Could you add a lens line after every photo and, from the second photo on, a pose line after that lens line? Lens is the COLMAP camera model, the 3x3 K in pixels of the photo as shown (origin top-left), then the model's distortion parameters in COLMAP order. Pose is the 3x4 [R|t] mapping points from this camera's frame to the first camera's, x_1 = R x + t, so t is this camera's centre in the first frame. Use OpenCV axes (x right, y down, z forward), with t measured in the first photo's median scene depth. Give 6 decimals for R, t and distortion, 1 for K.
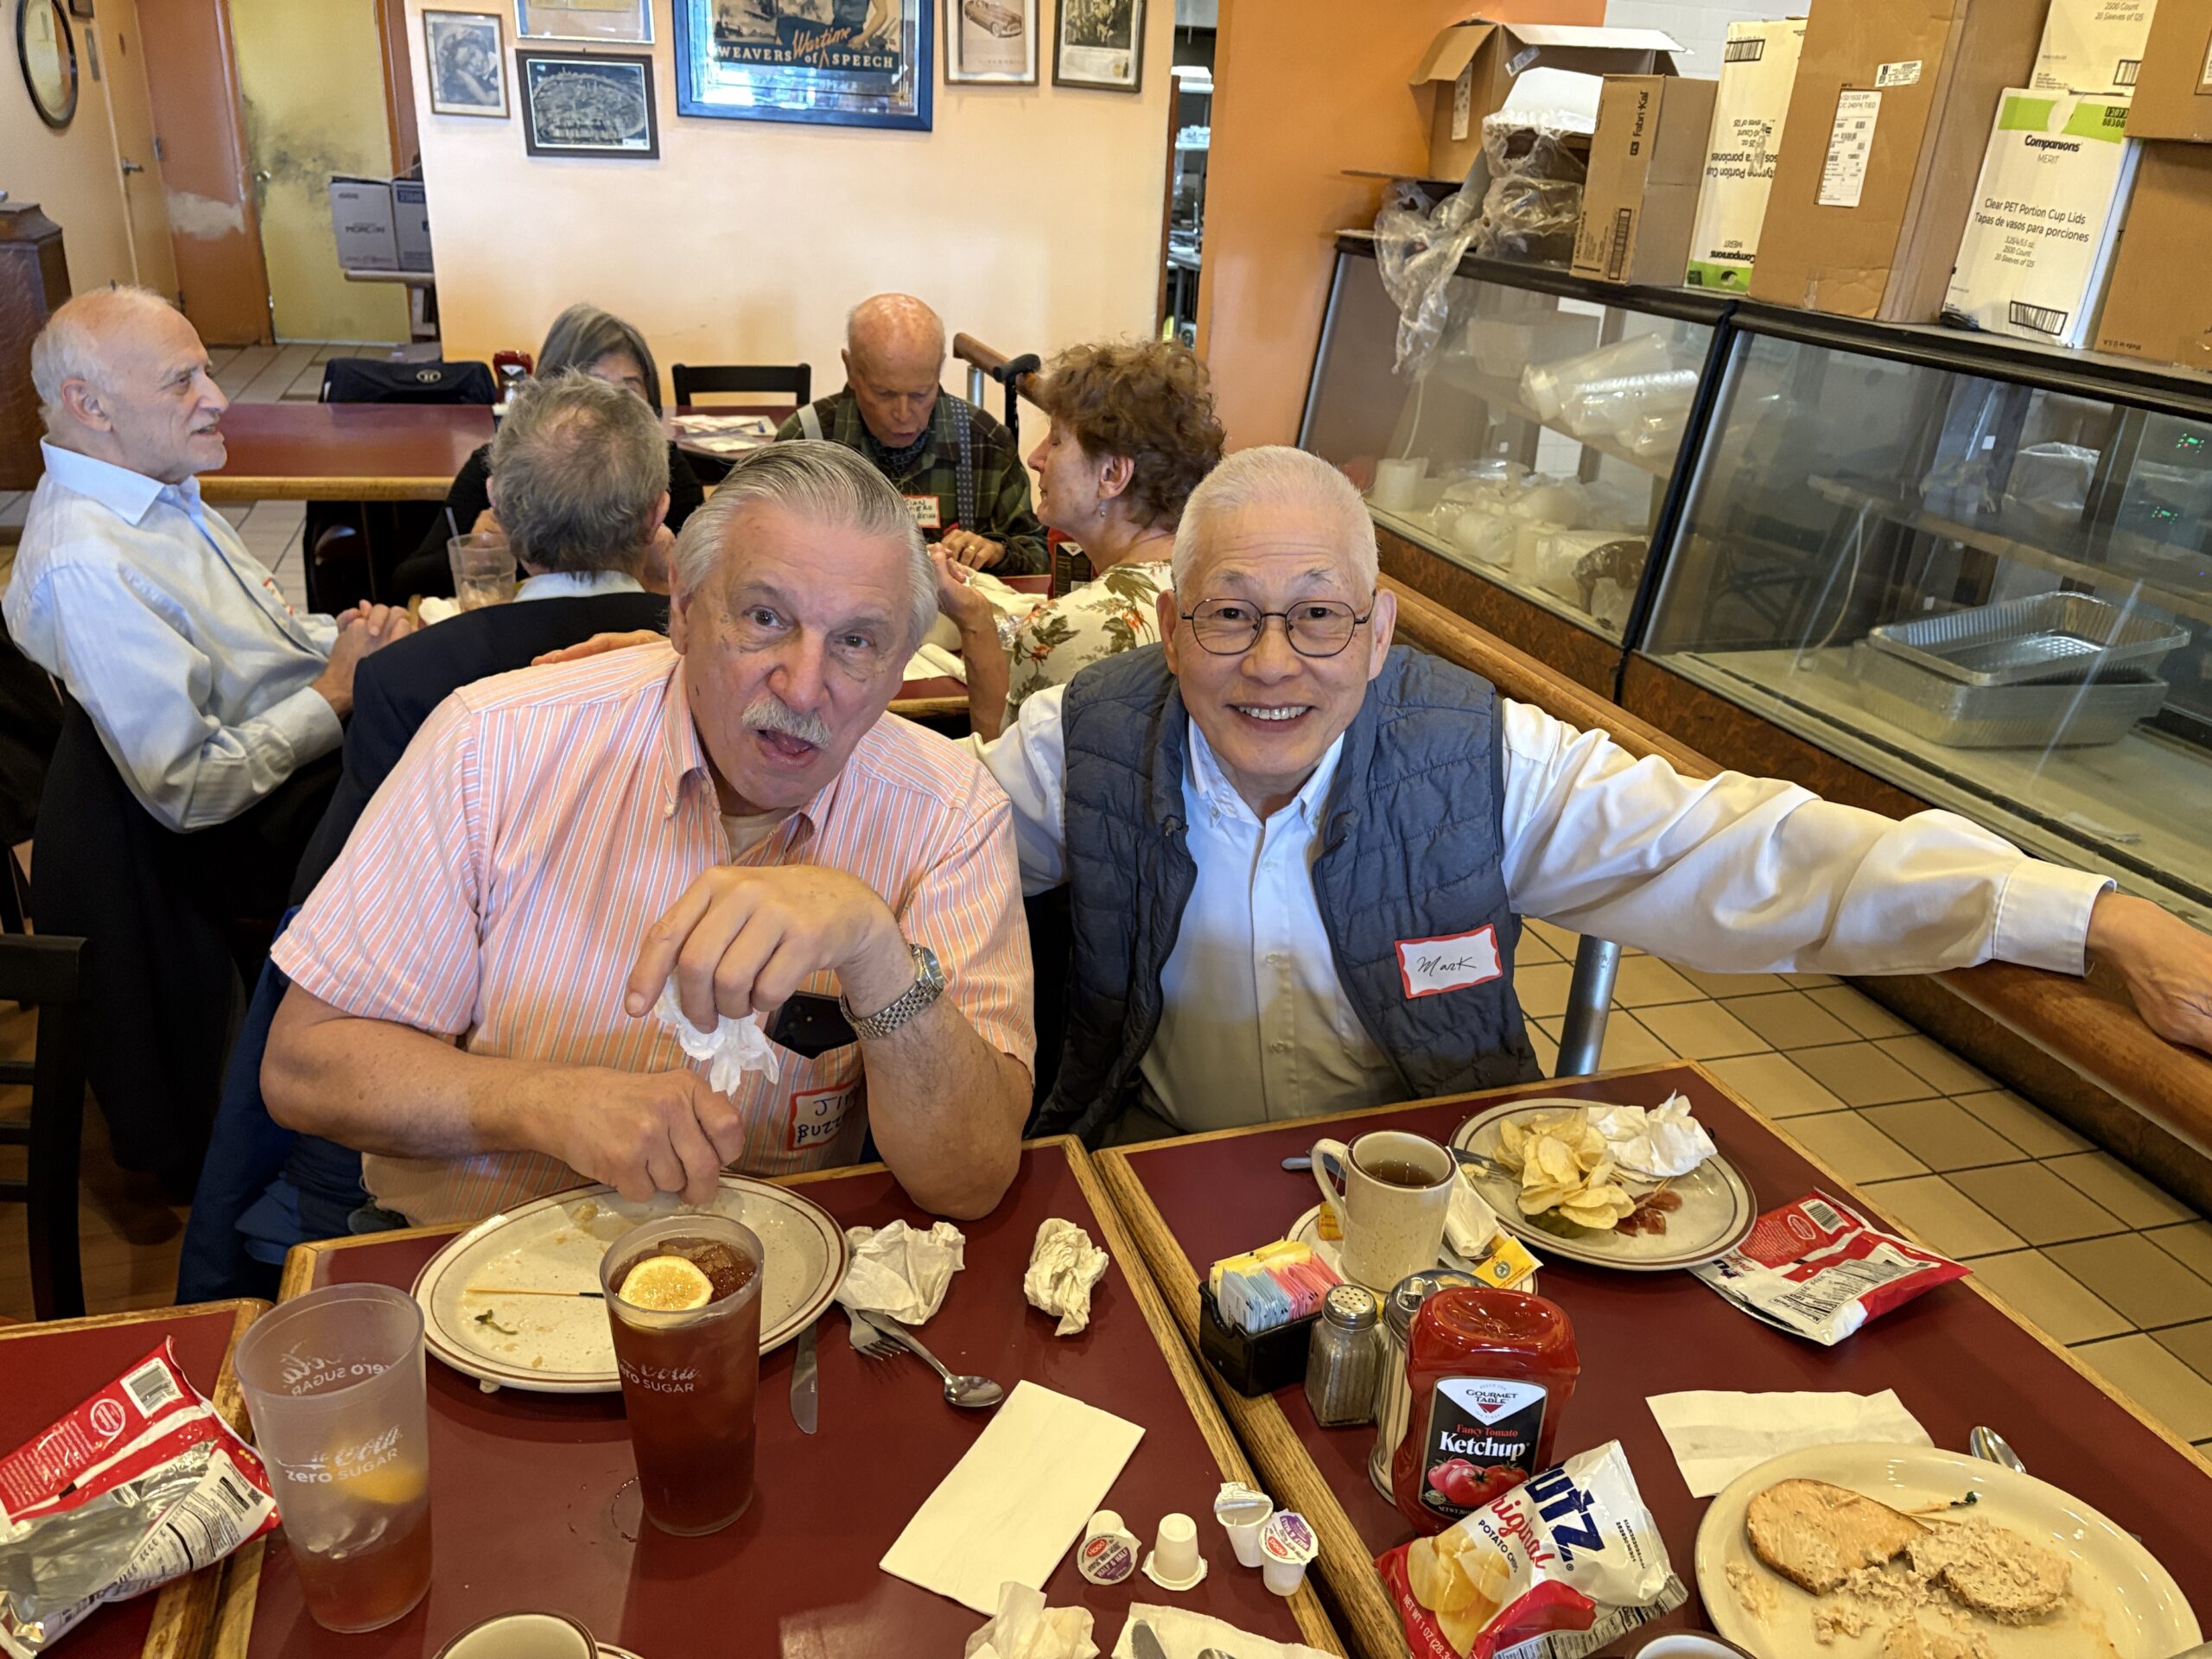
lens RADIAL K [[1666.4, 0, 1119.8], [0, 1666.4, 836.8], [0, 0, 1]] dist [0.099839, -0.114687]
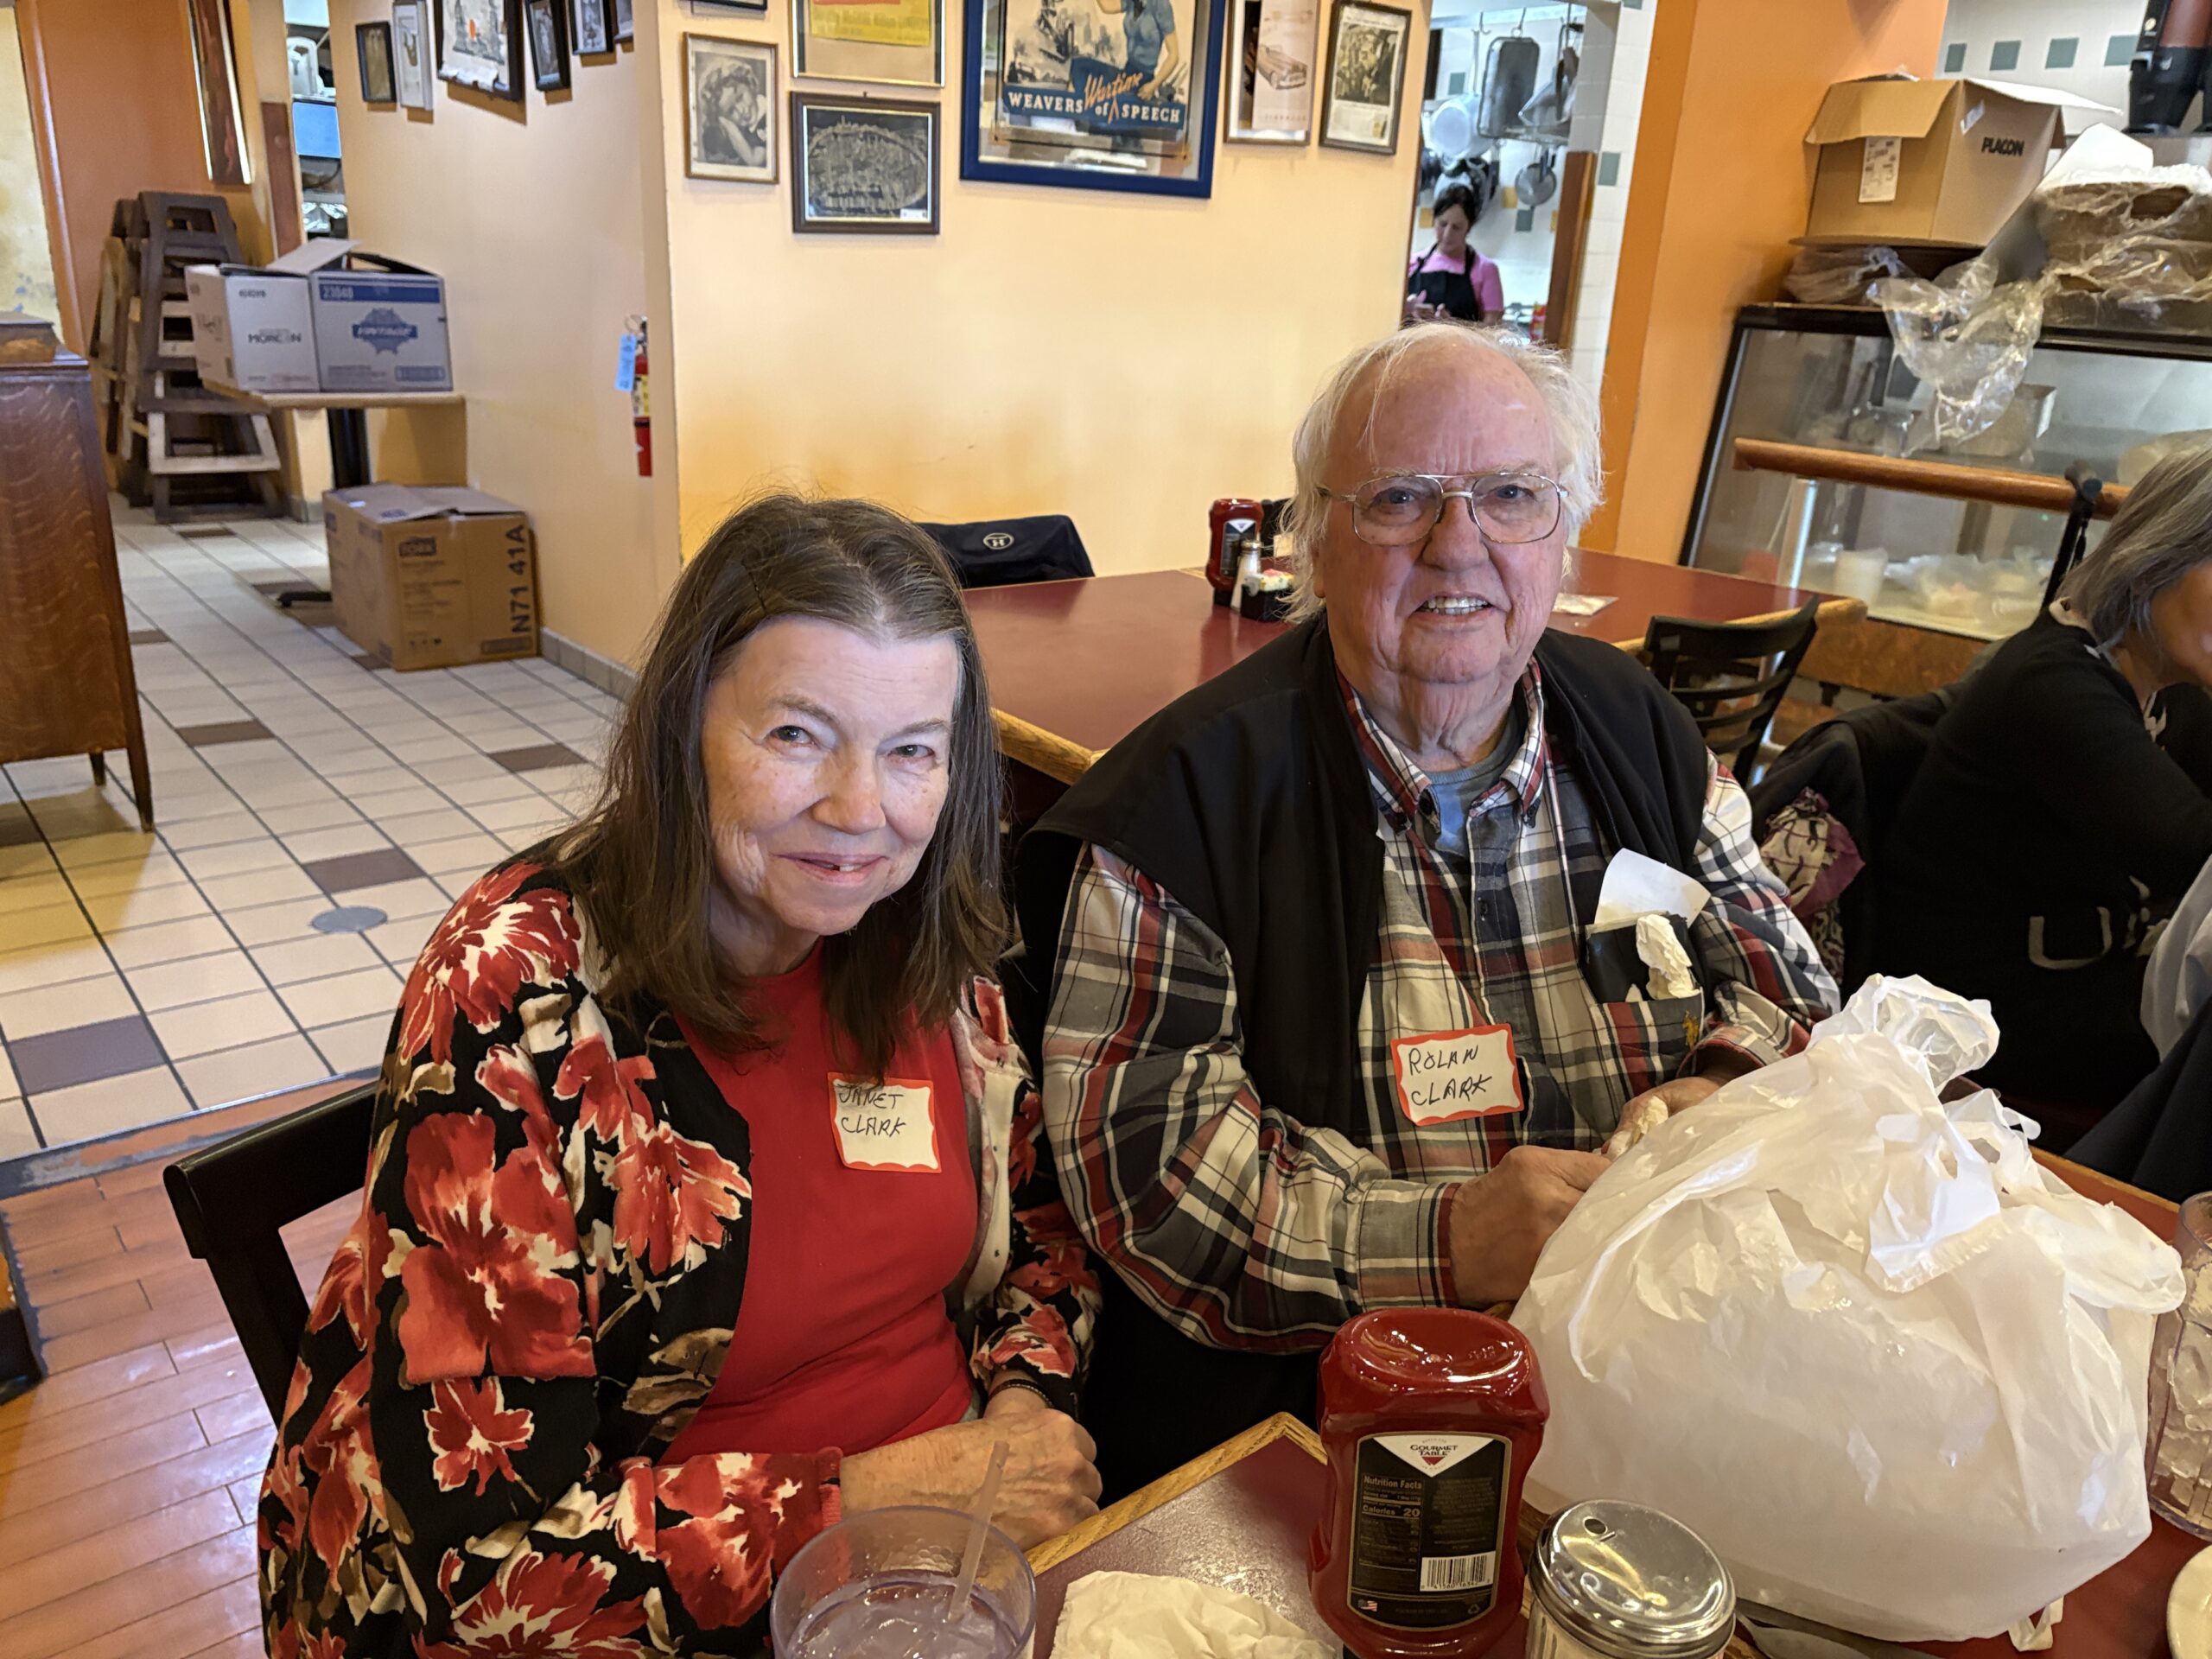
lens RADIAL K [[1673.3, 0, 1086.4], [0, 1673.3, 818.4], [0, 0, 1]] dist [0.013258, -0.001284]
pose [[0.935018, -0.122917, 0.332615, -0.498968], [0.139515, 0.989868, -0.026390, -0.110888], [-0.326001, 0.071080, 0.942693, 0.286513]]
